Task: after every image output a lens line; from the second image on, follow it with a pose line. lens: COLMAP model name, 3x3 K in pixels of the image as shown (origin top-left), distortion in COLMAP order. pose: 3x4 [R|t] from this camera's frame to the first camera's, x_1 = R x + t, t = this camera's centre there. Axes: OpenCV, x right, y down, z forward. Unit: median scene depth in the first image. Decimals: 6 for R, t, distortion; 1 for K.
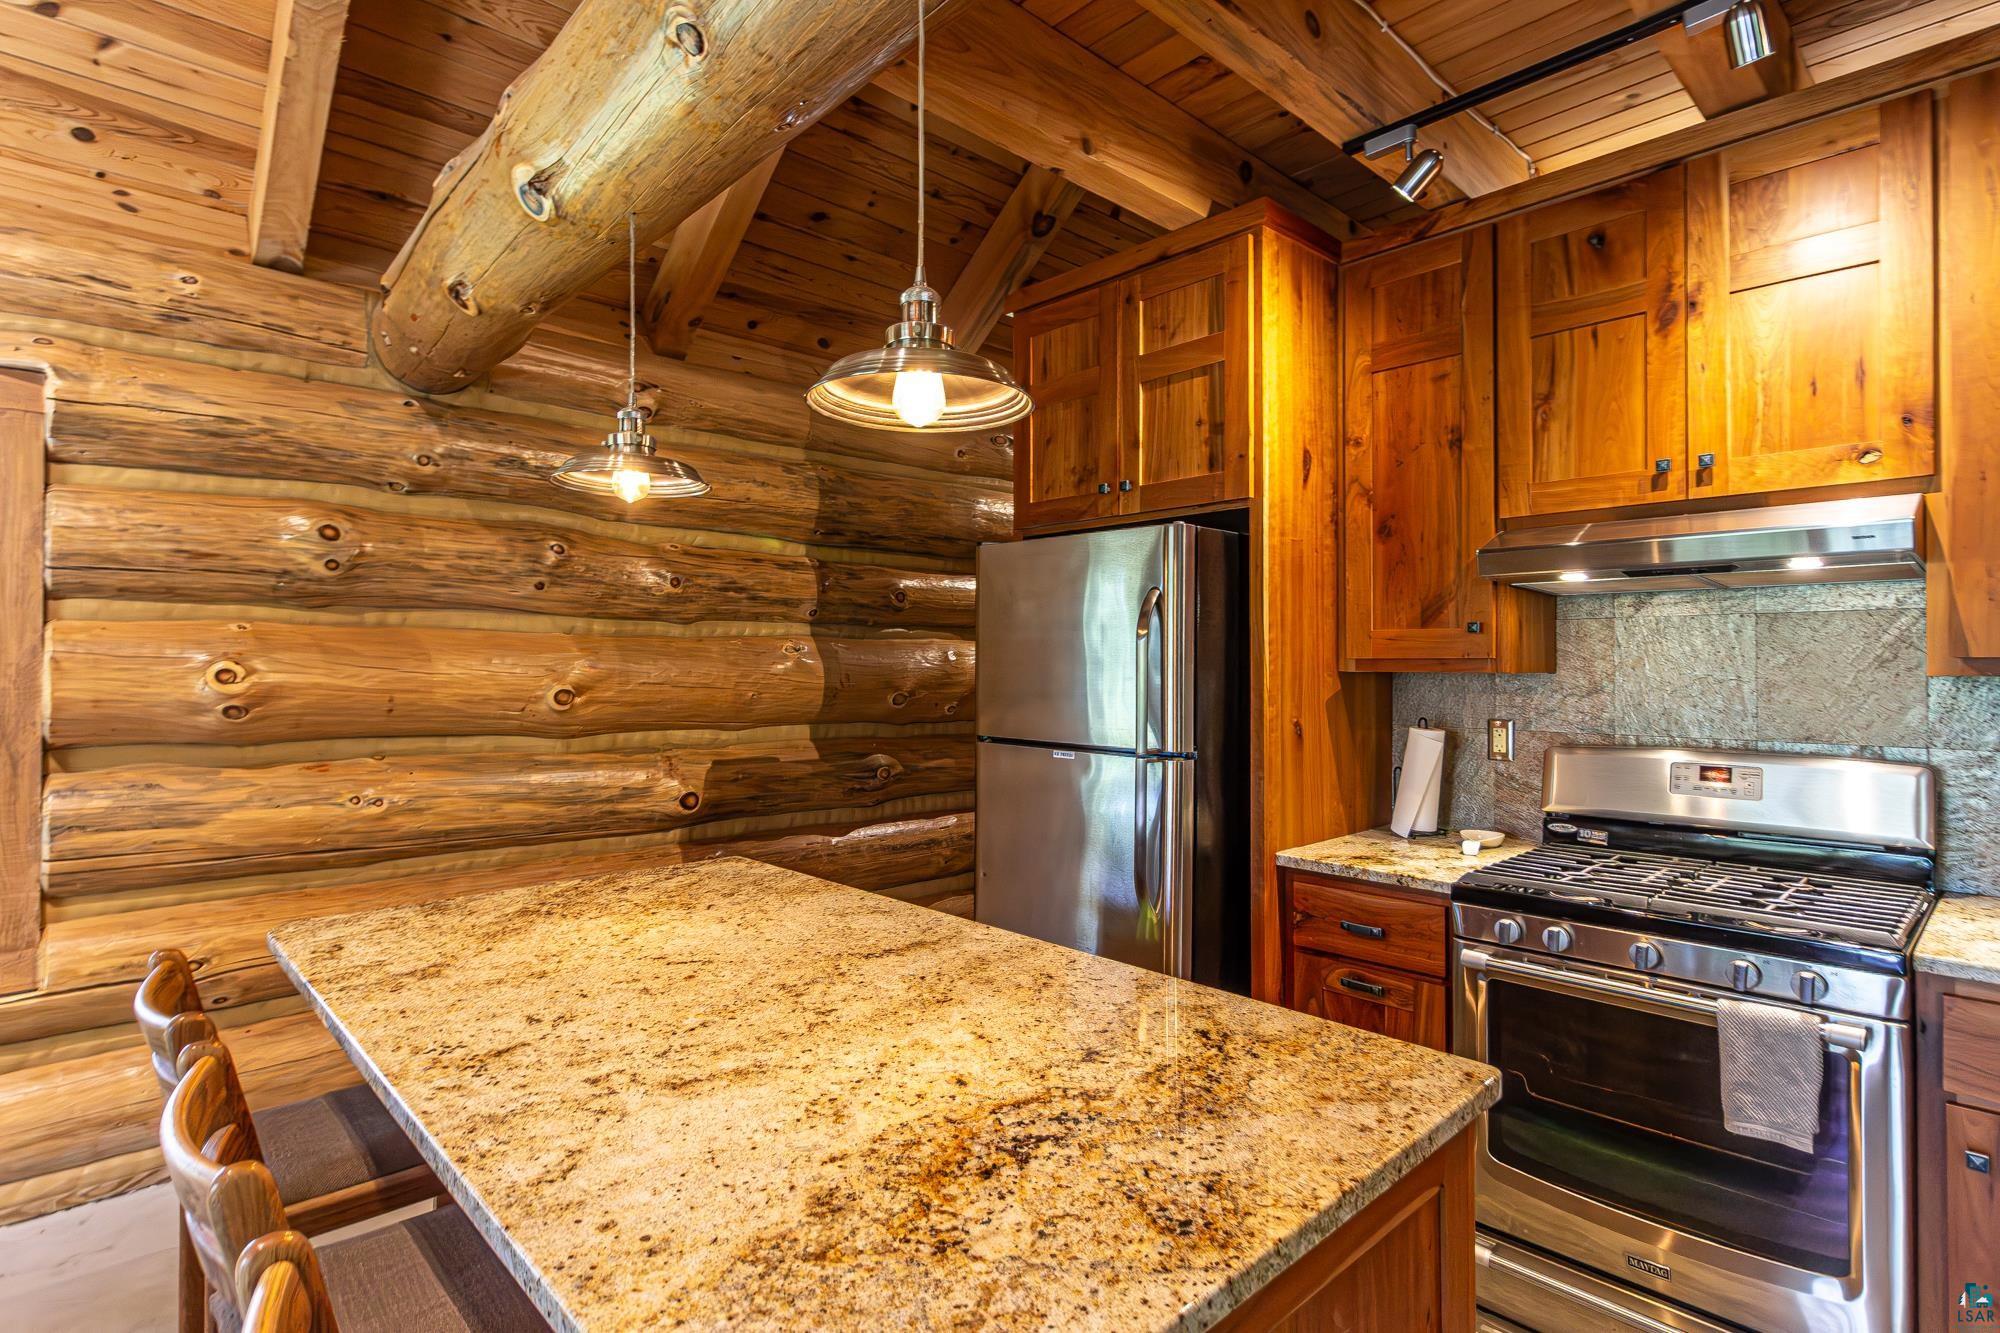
lens RADIAL K [[1002.1, 0, 1027.4], [0, 1002.1, 658.9], [0, 0, 1]] dist [-0.001502, -0.000053]
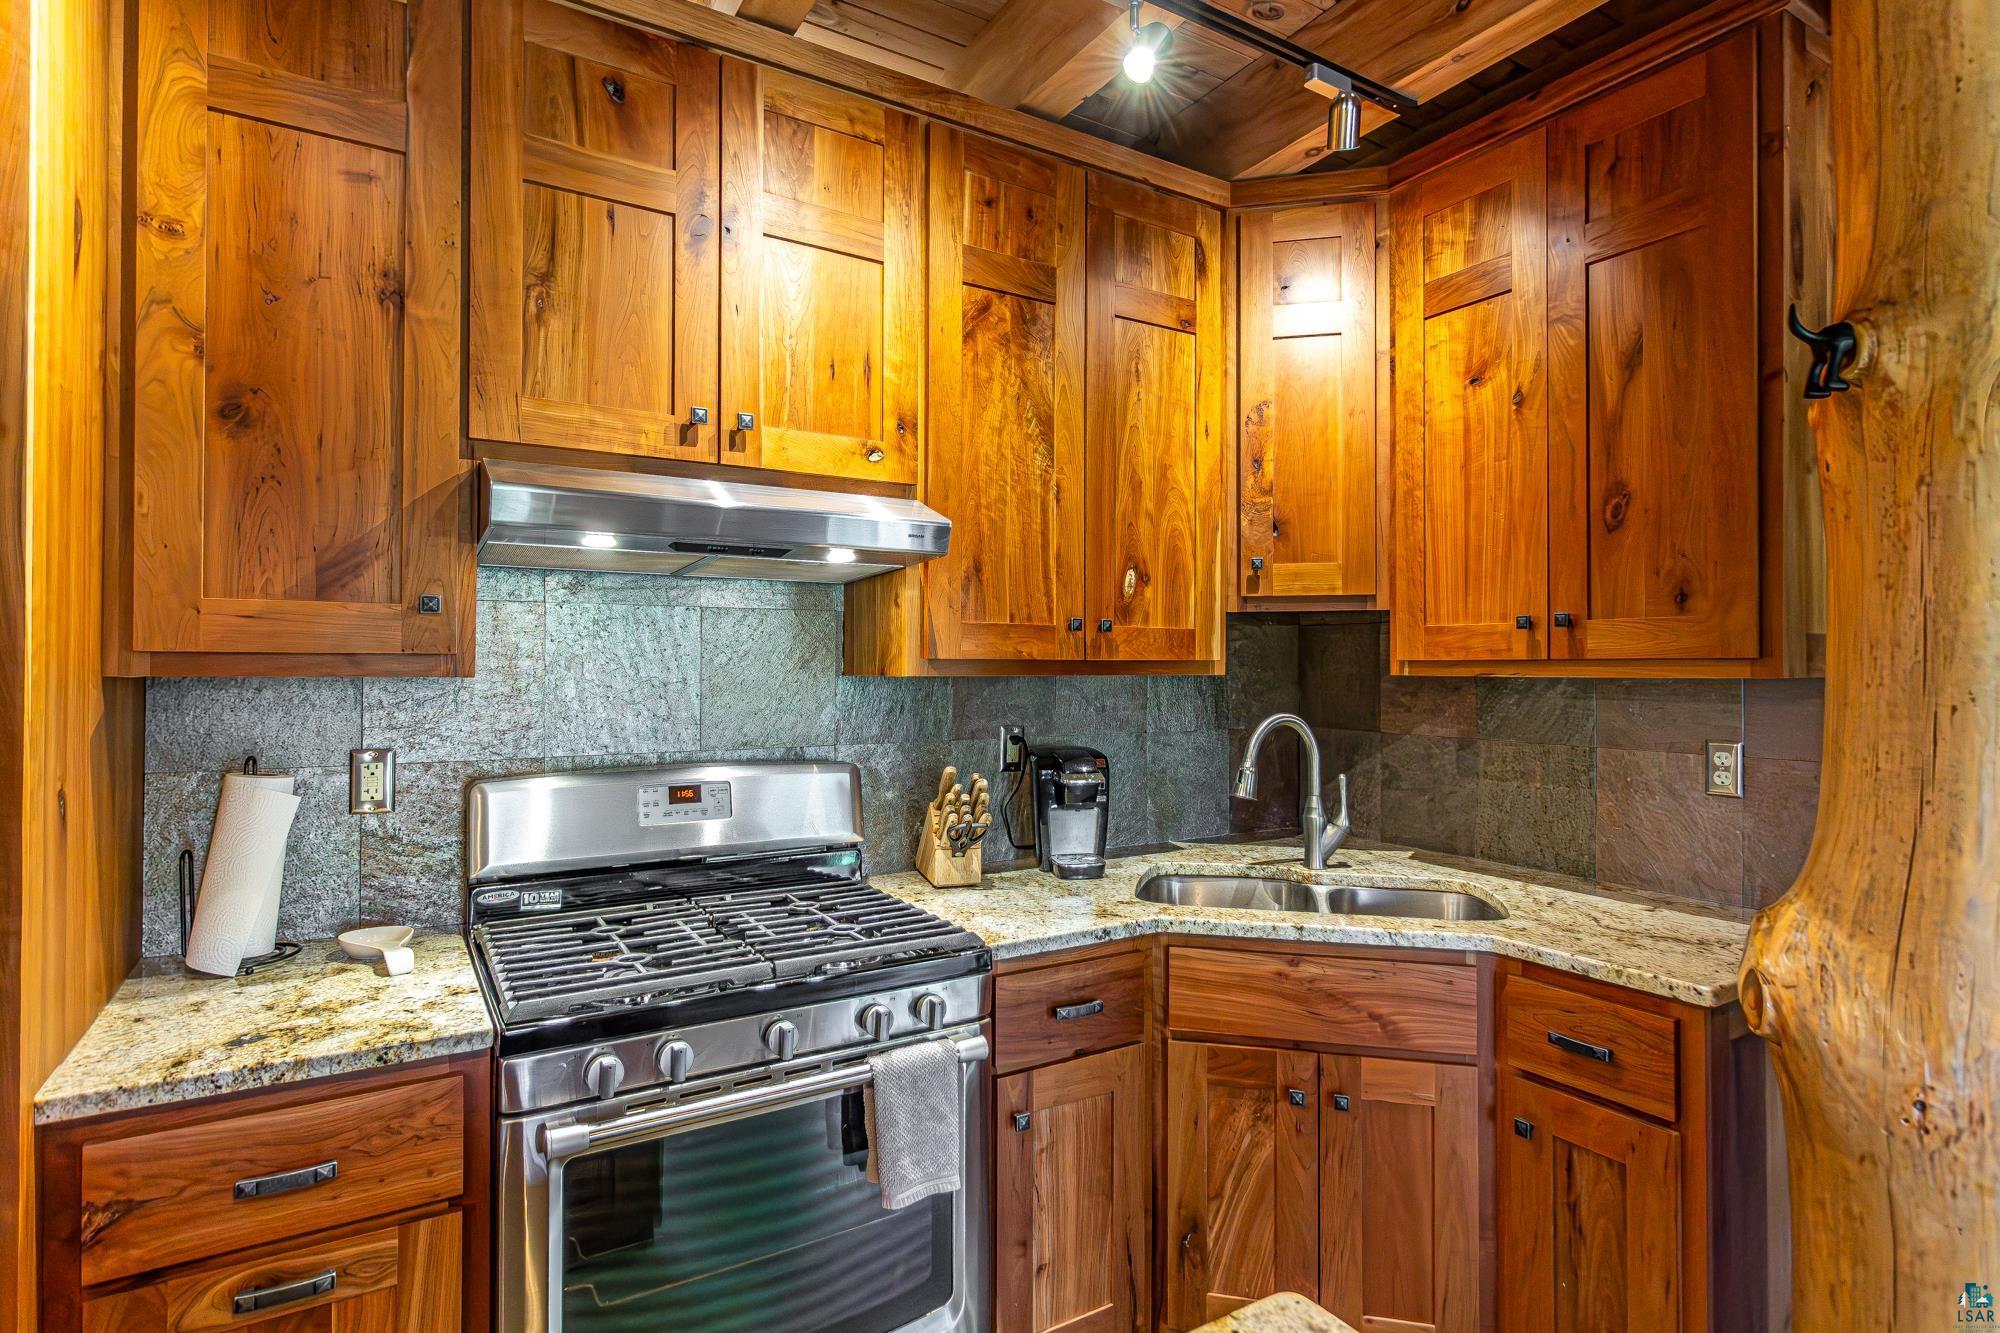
lens RADIAL K [[1070.5, 0, 1036.4], [0, 1070.5, 667.4], [0, 0, 1]] dist [-0.001065, -0.000591]
pose [[0.185263, 0.001092, 0.982688, -0.136137], [-0.006007, 0.999982, 0.000021, 0.005833], [-0.982671, -0.005907, 0.185266, 0.504095]]
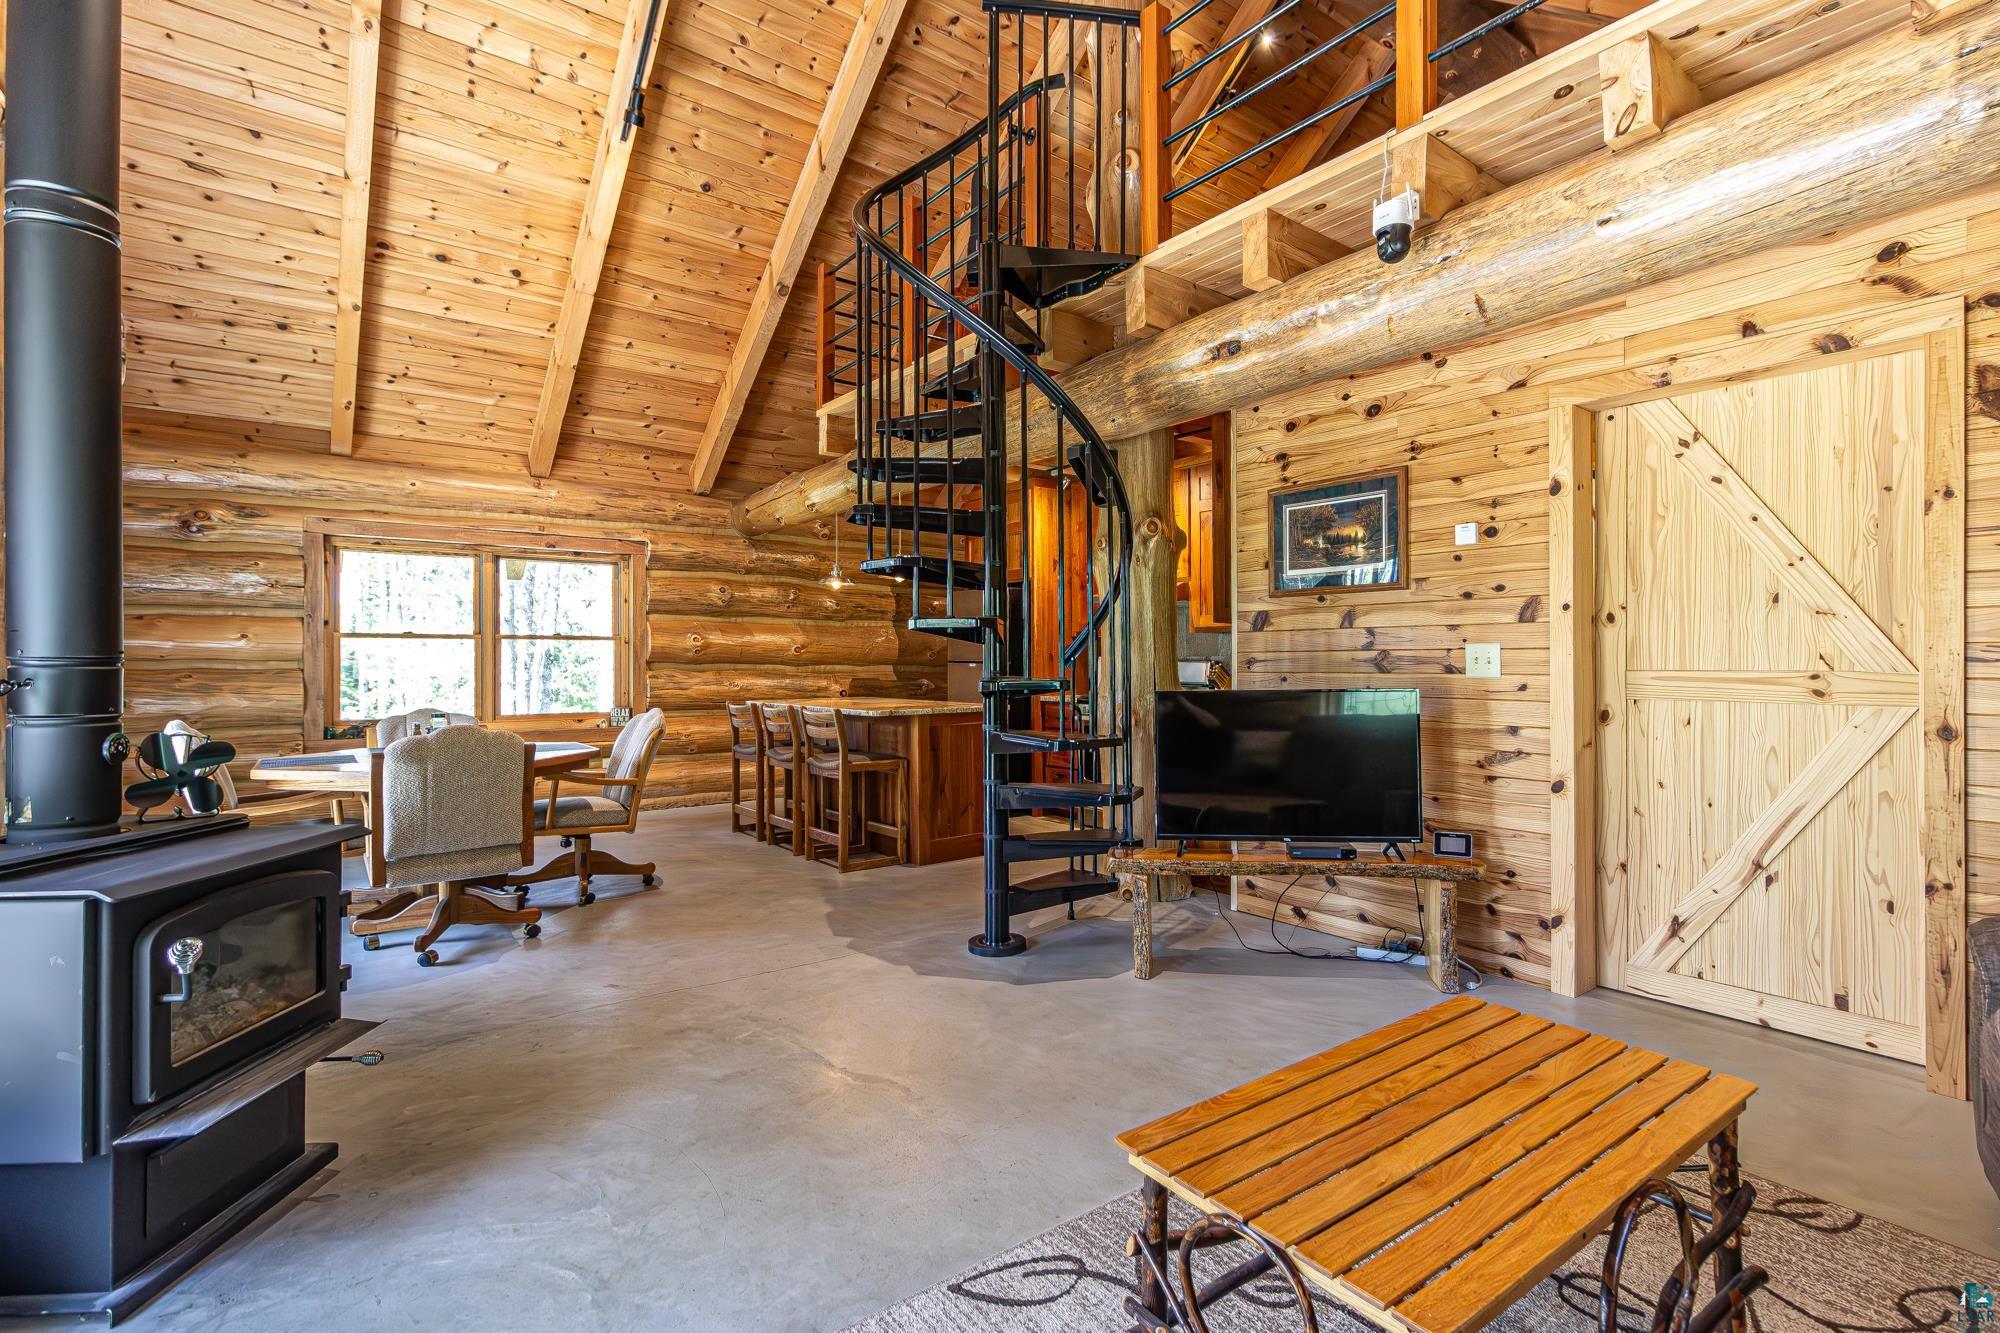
lens RADIAL K [[931.0, 0, 1010.3], [0, 931.0, 663.5], [0, 0, 1]] dist [-0.001157, 0.000085]
pose [[0.993423, -0.002375, -0.114476, 0.492216], [0.003422, 0.999954, 0.008948, 0.073237], [0.114449, -0.009281, 0.993386, -1.816141]]
